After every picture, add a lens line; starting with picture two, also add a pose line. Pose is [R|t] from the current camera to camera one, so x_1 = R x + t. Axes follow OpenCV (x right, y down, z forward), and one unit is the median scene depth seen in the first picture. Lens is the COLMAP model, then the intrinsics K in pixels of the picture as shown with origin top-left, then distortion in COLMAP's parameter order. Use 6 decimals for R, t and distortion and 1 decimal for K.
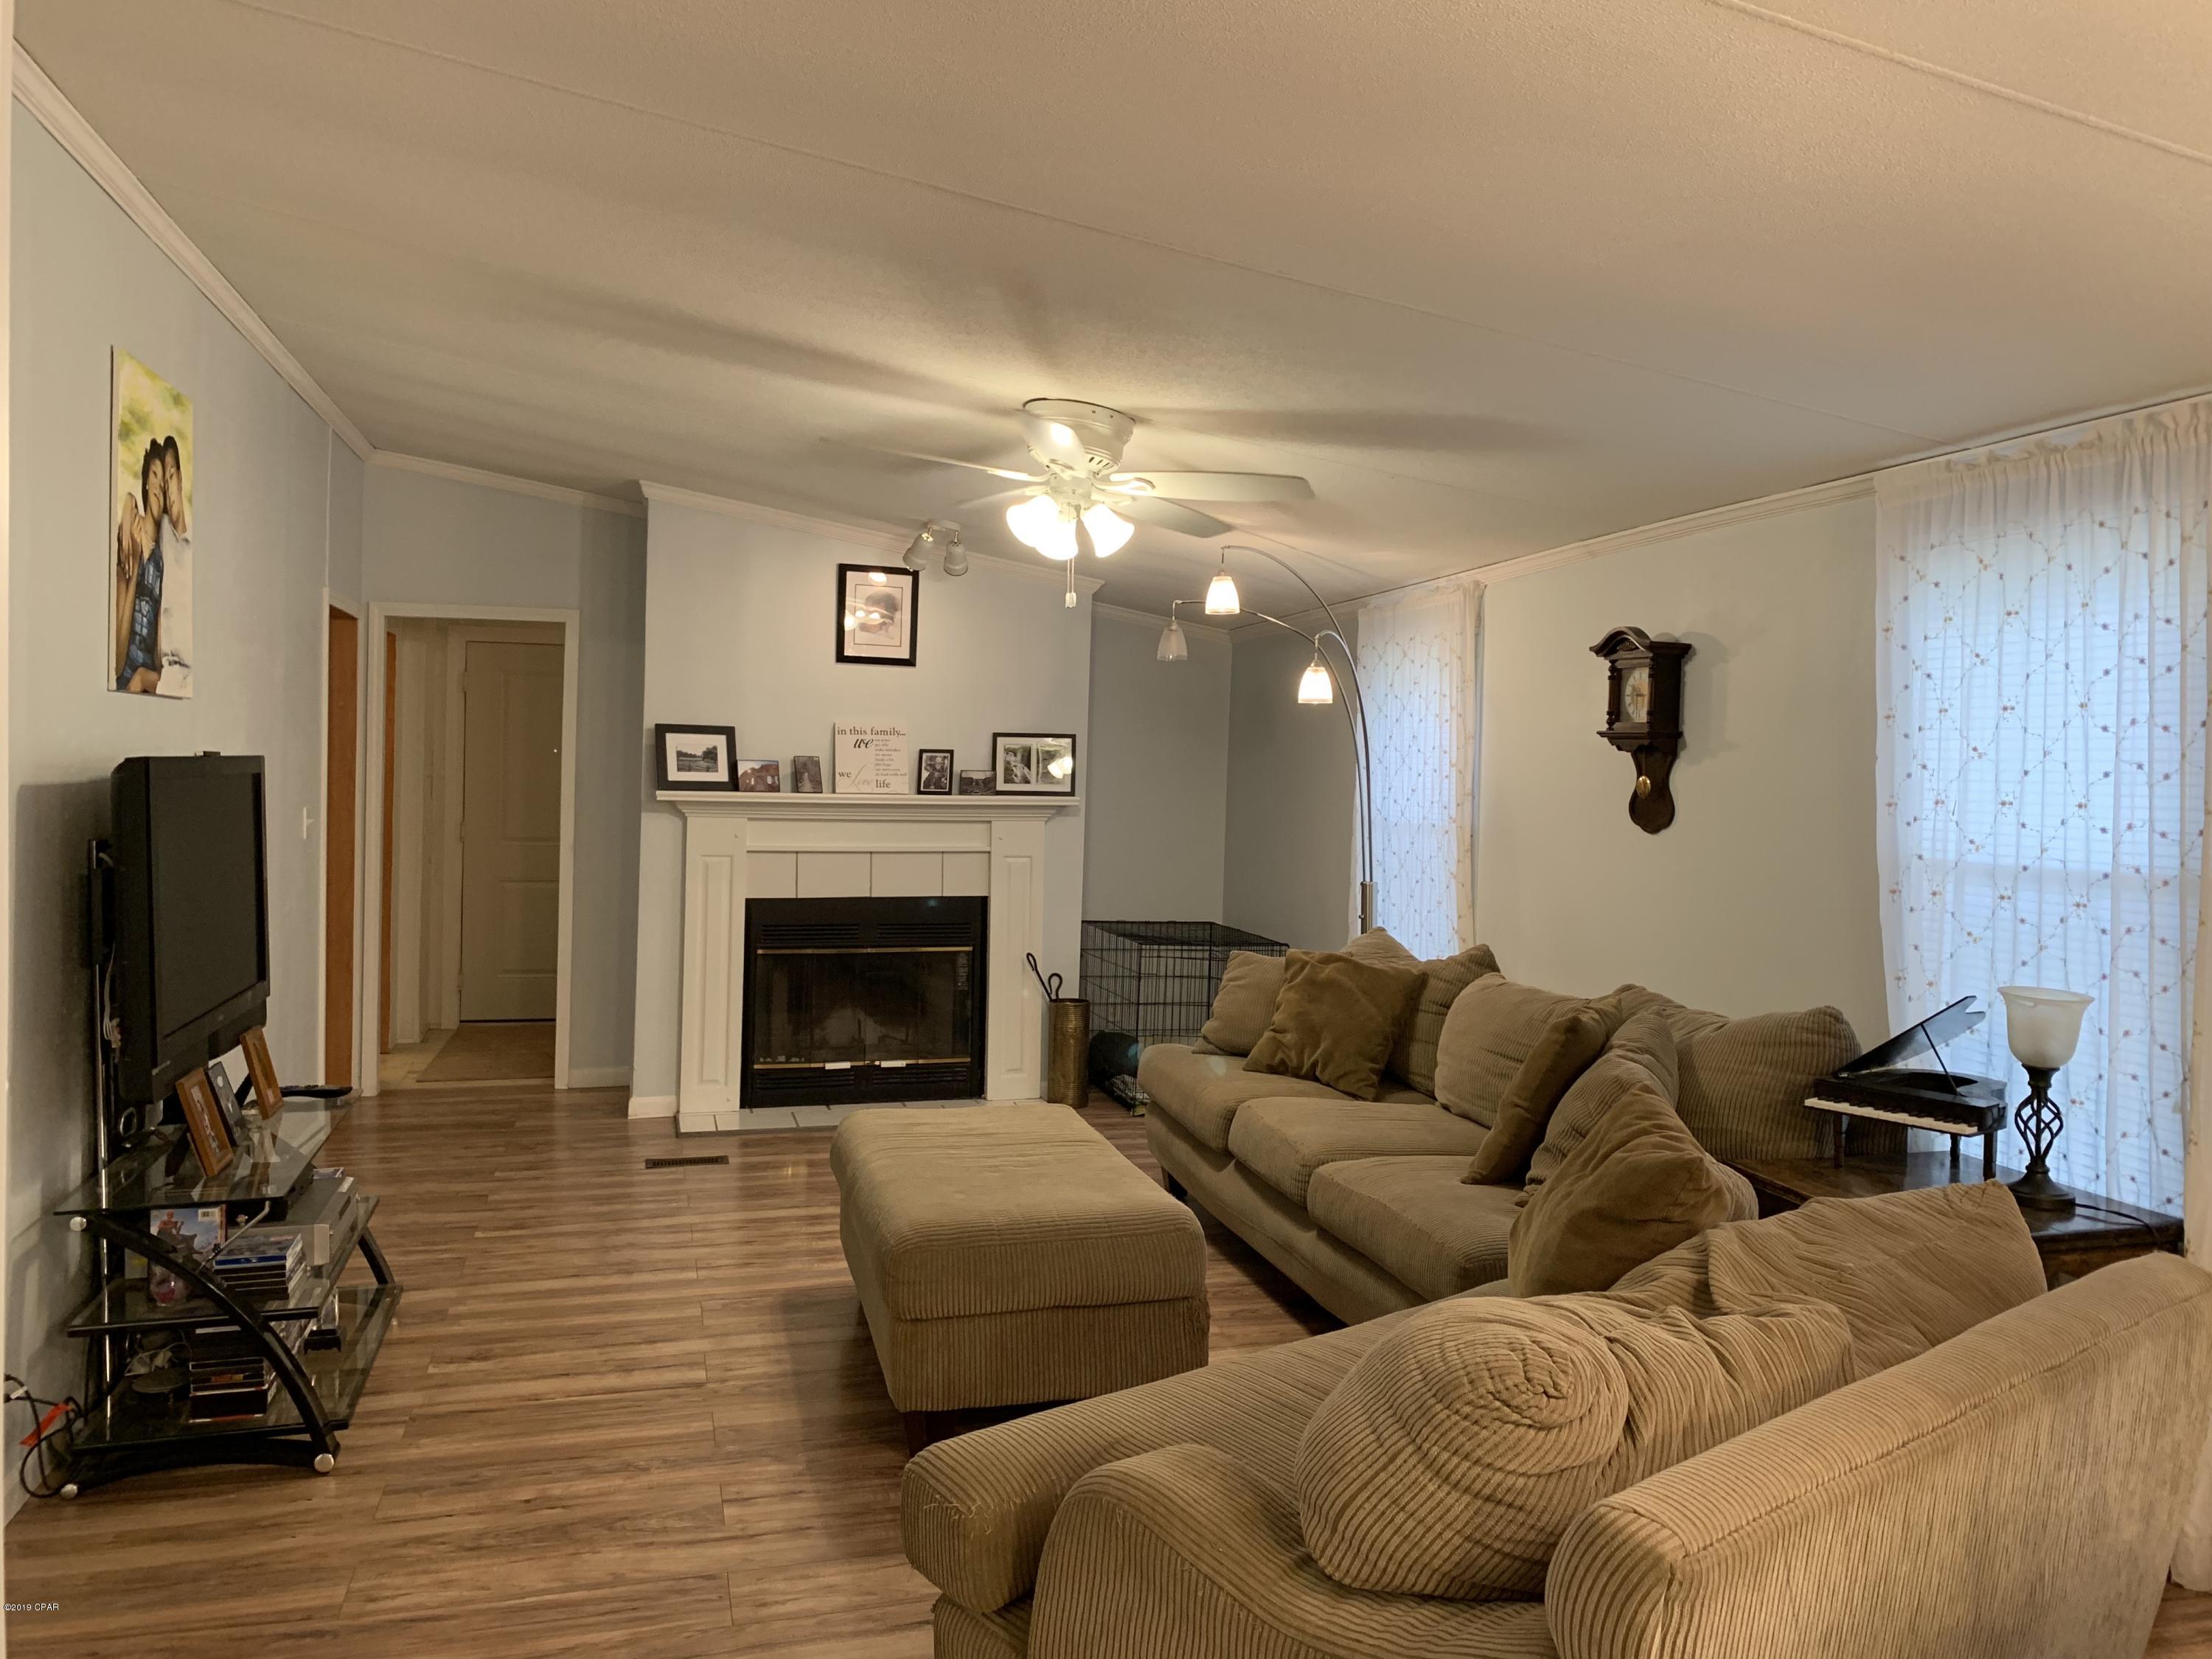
lens RADIAL K [[1693.5, 0, 1109.4], [0, 1693.5, 826.5], [0, 0, 1]] dist [-0.003898, -0.006089]
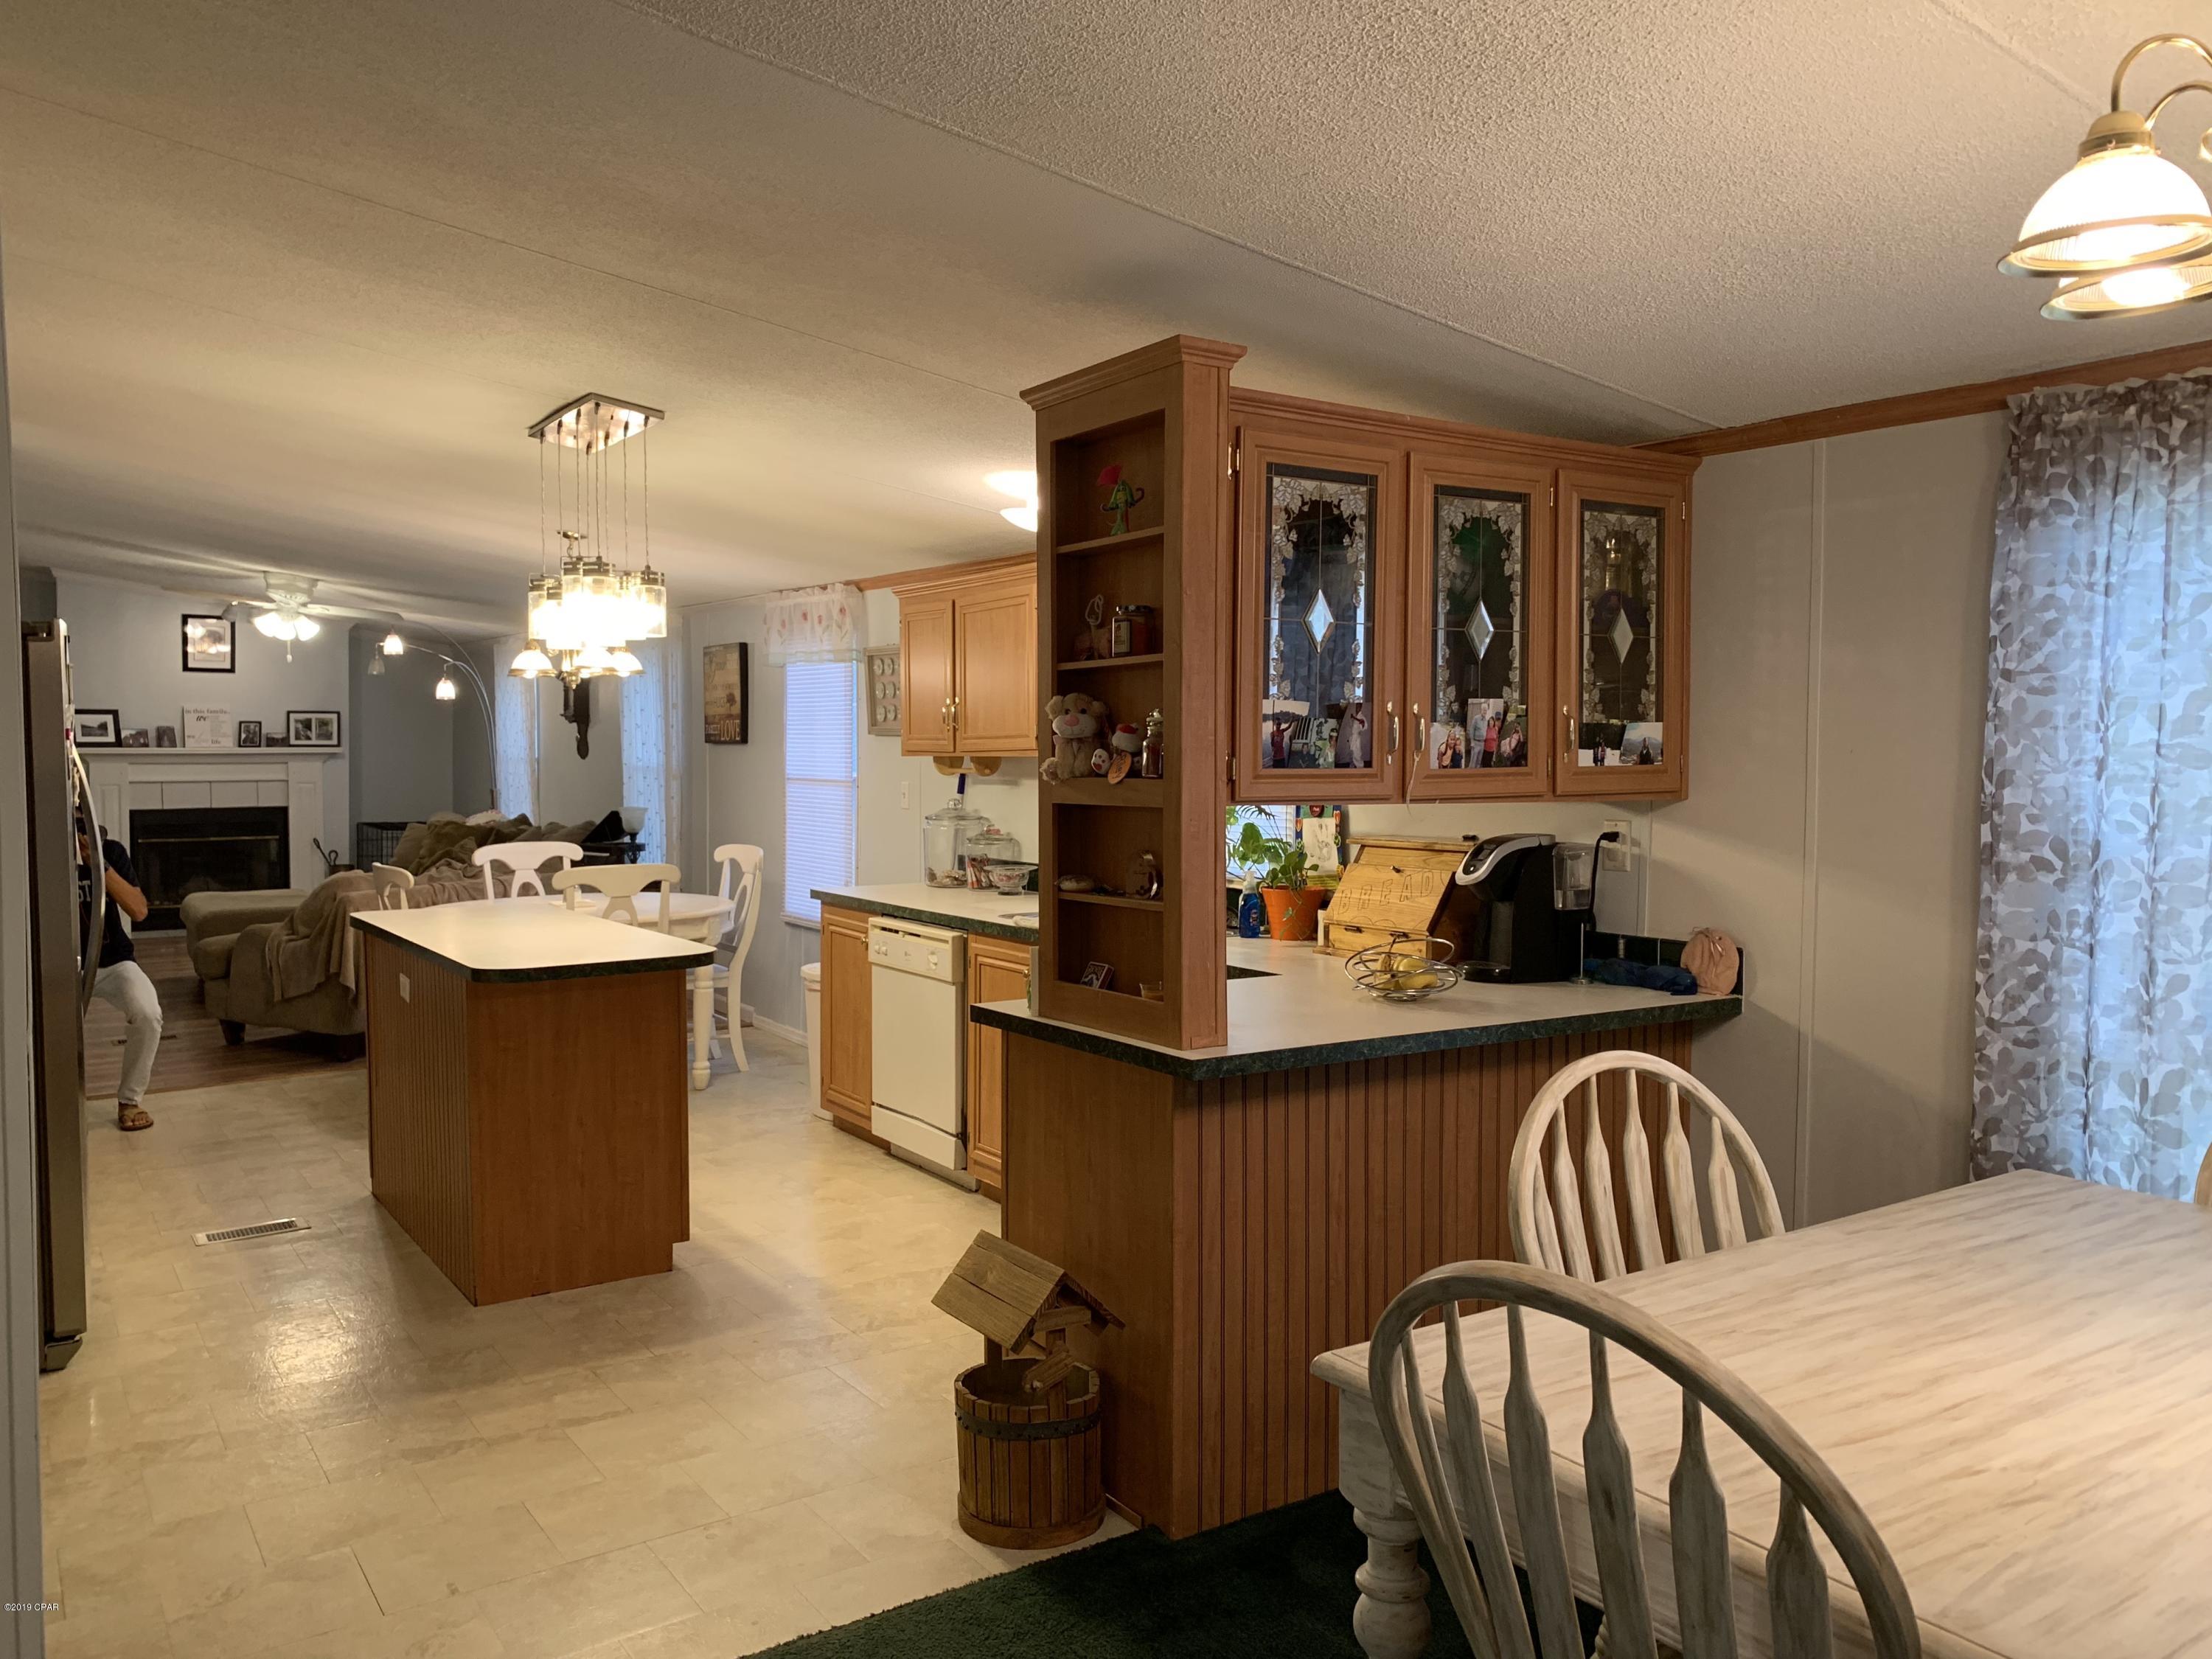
lens RADIAL K [[1693.5, 0, 1104.6], [0, 1693.5, 825.3], [0, 0, 1]] dist [-0.003898, -0.006089]
pose [[0.949872, -0.030319, 0.311165, 0.188684], [0.021170, 0.999240, 0.032738, 0.022907], [-0.311921, -0.024510, 0.949792, -0.926209]]
